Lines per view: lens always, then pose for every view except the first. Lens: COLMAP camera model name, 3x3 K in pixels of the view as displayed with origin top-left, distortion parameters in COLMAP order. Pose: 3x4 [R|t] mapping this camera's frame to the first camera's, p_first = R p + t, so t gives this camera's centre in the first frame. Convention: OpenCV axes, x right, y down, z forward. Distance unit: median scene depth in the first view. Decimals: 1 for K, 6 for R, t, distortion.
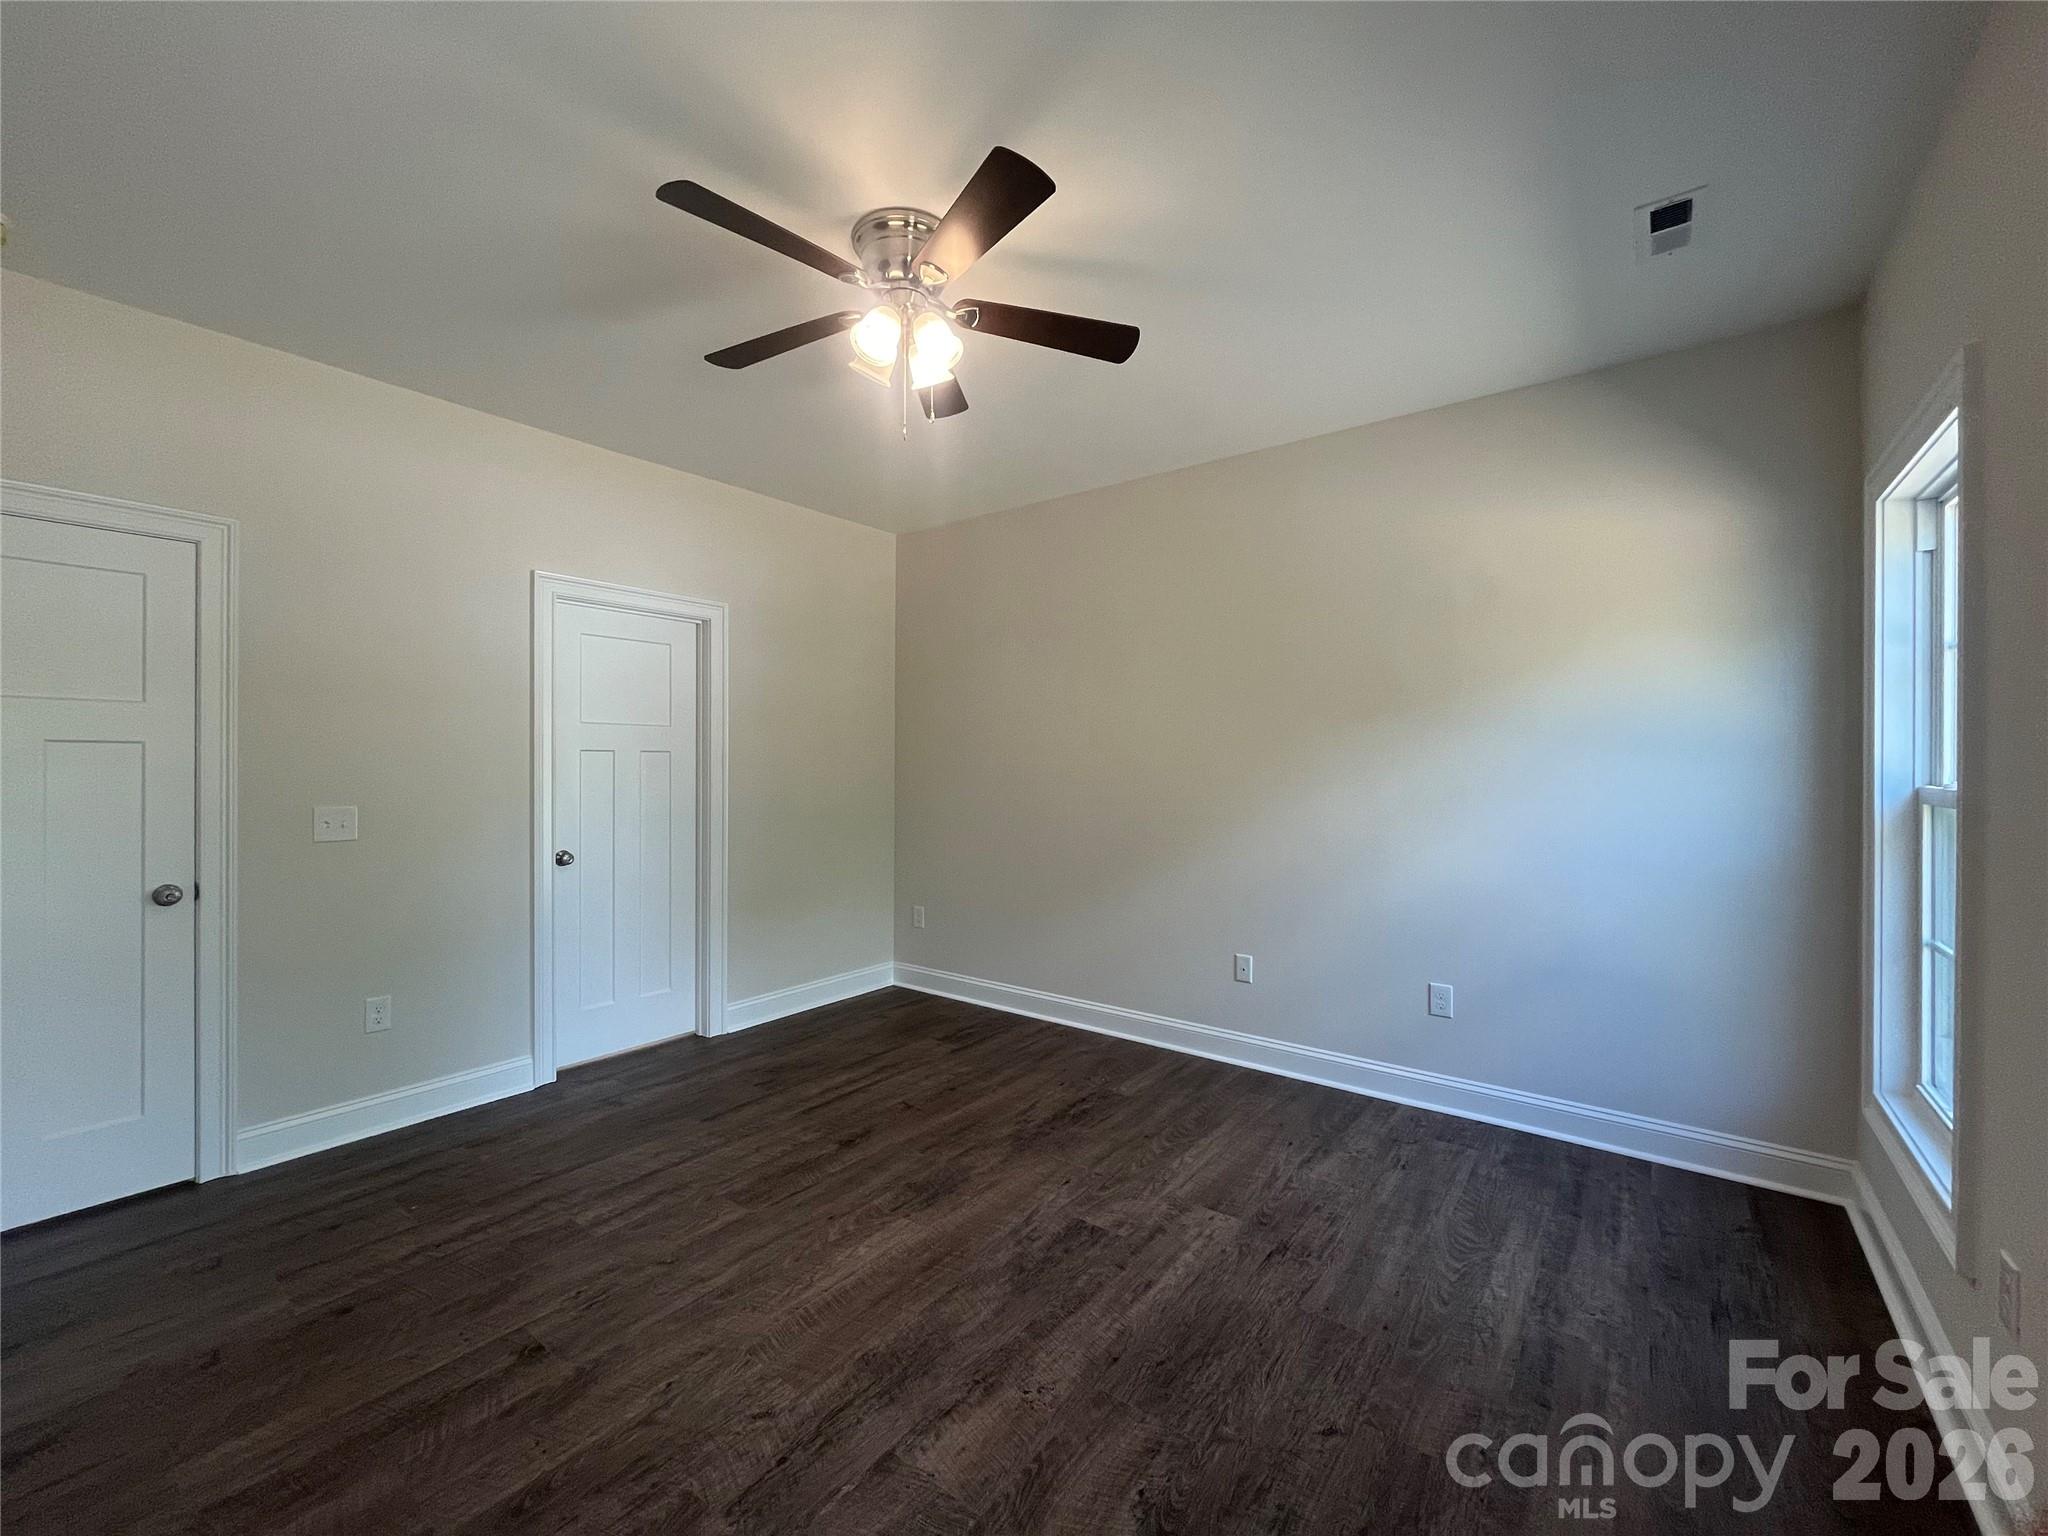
lens RADIAL K [[830.1, 0, 1025.6], [0, 830.1, 767.9], [0, 0, 1]] dist [-0.002333, 0.000369]
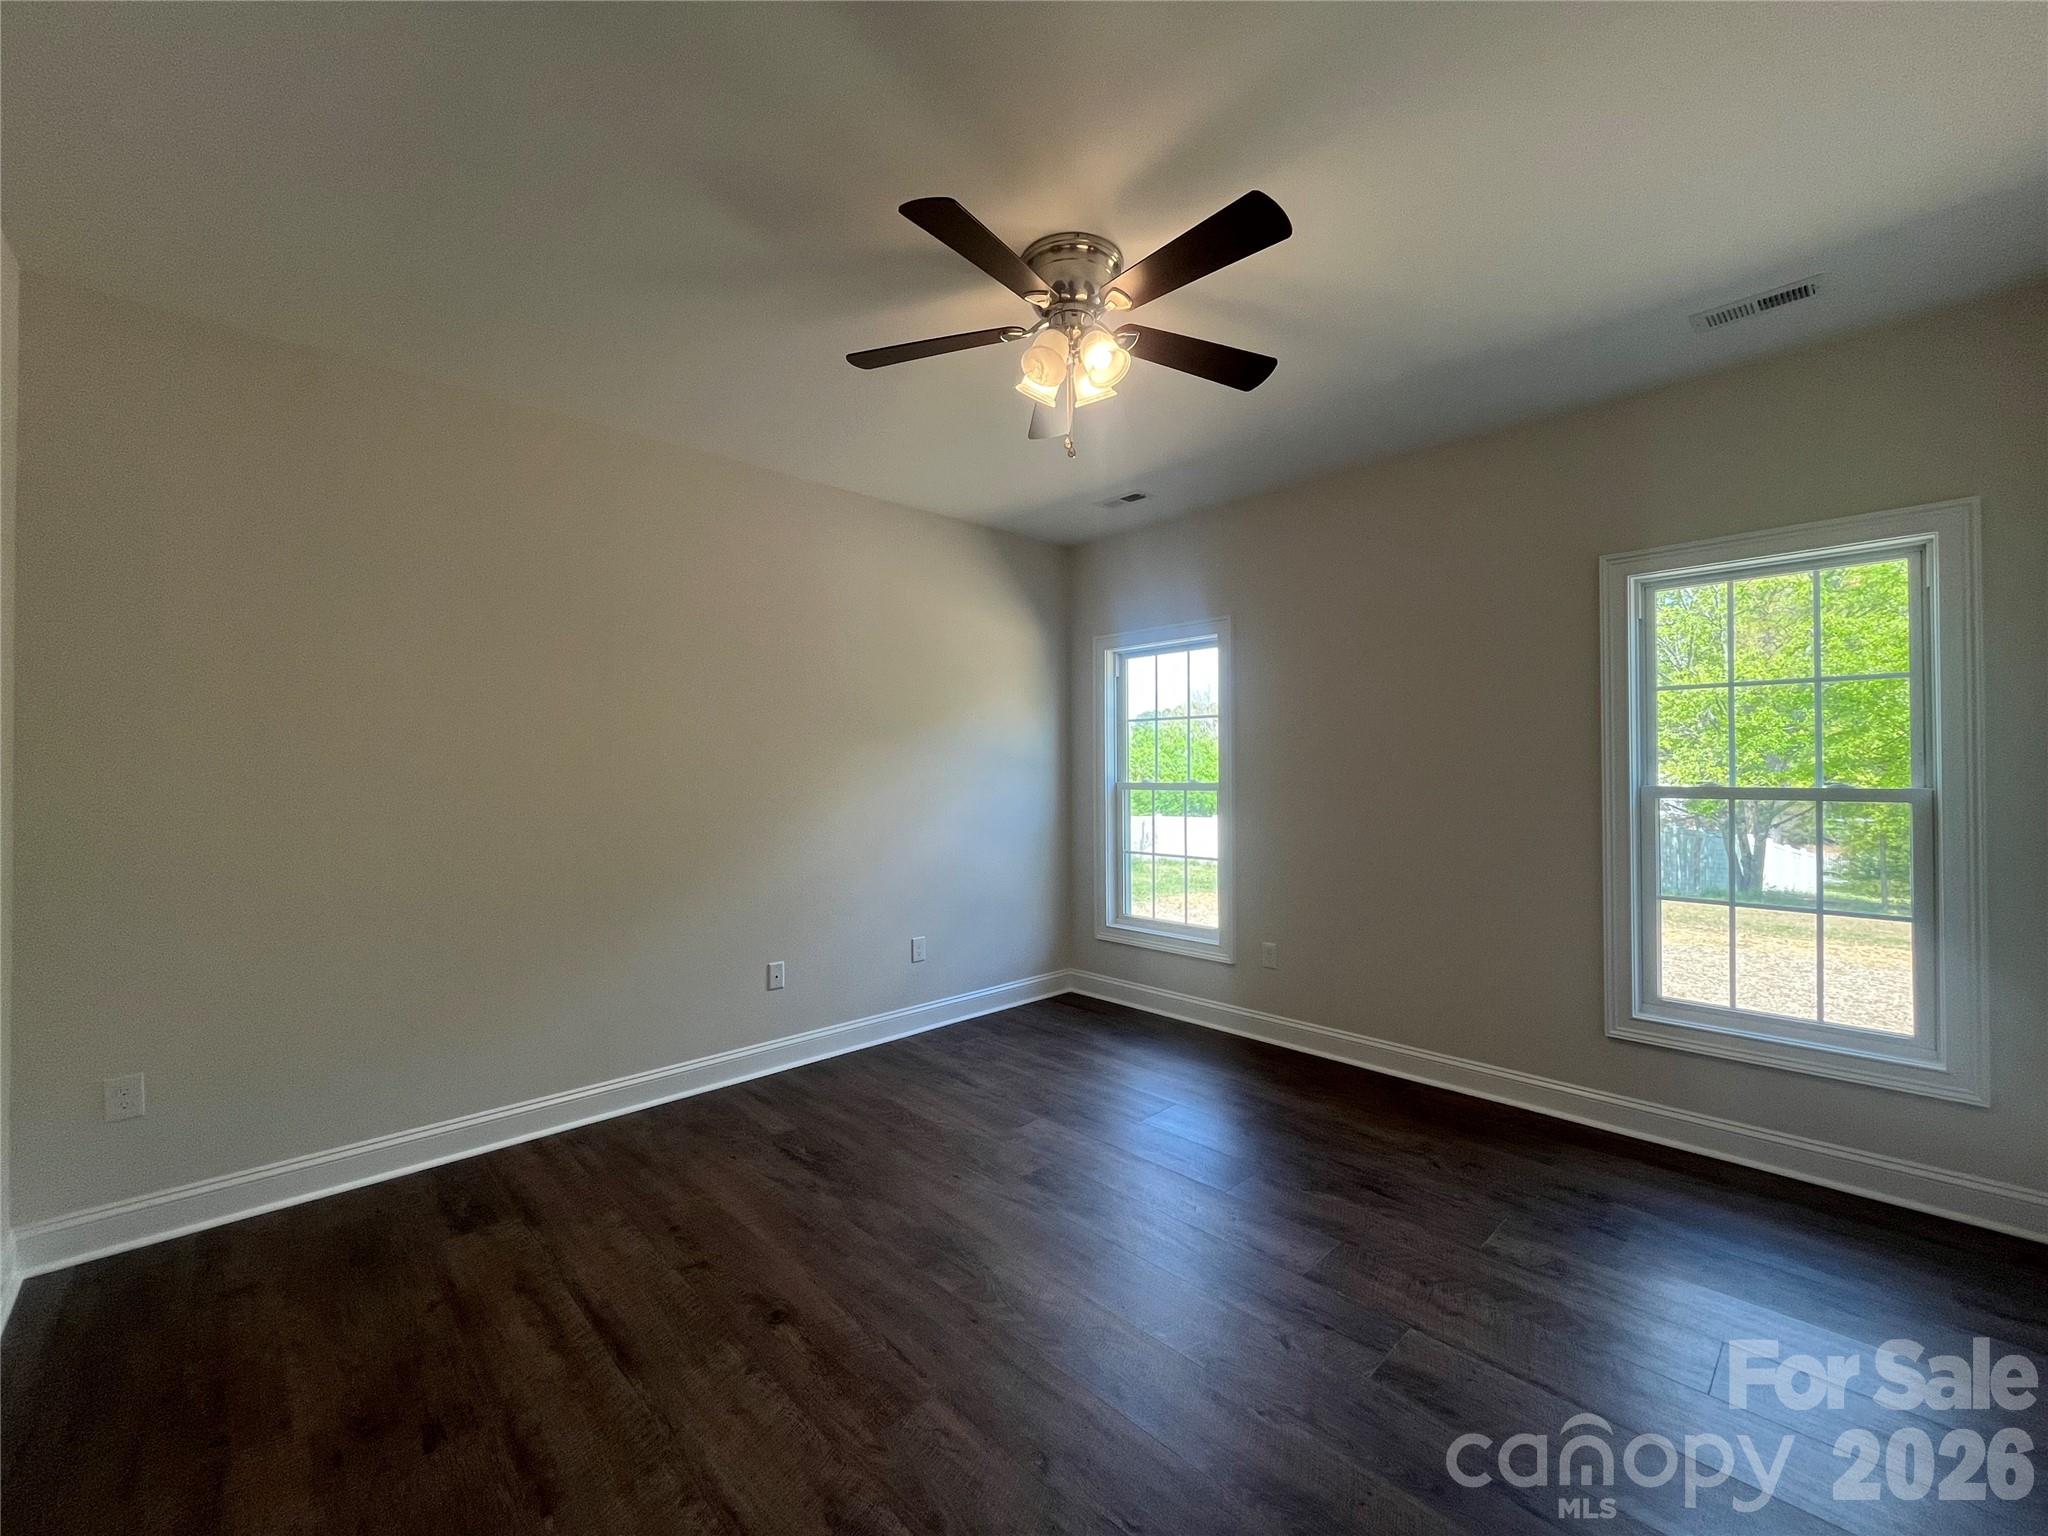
lens RADIAL K [[830.1, 0, 1023.1], [0, 830.1, 763.6], [0, 0, 1]] dist [-0.002333, 0.000369]
pose [[0.153486, 0.007287, 0.988124, -0.772393], [0.013416, 0.999865, -0.009458, -0.004482], [-0.988060, 0.014708, 0.153368, 0.600607]]
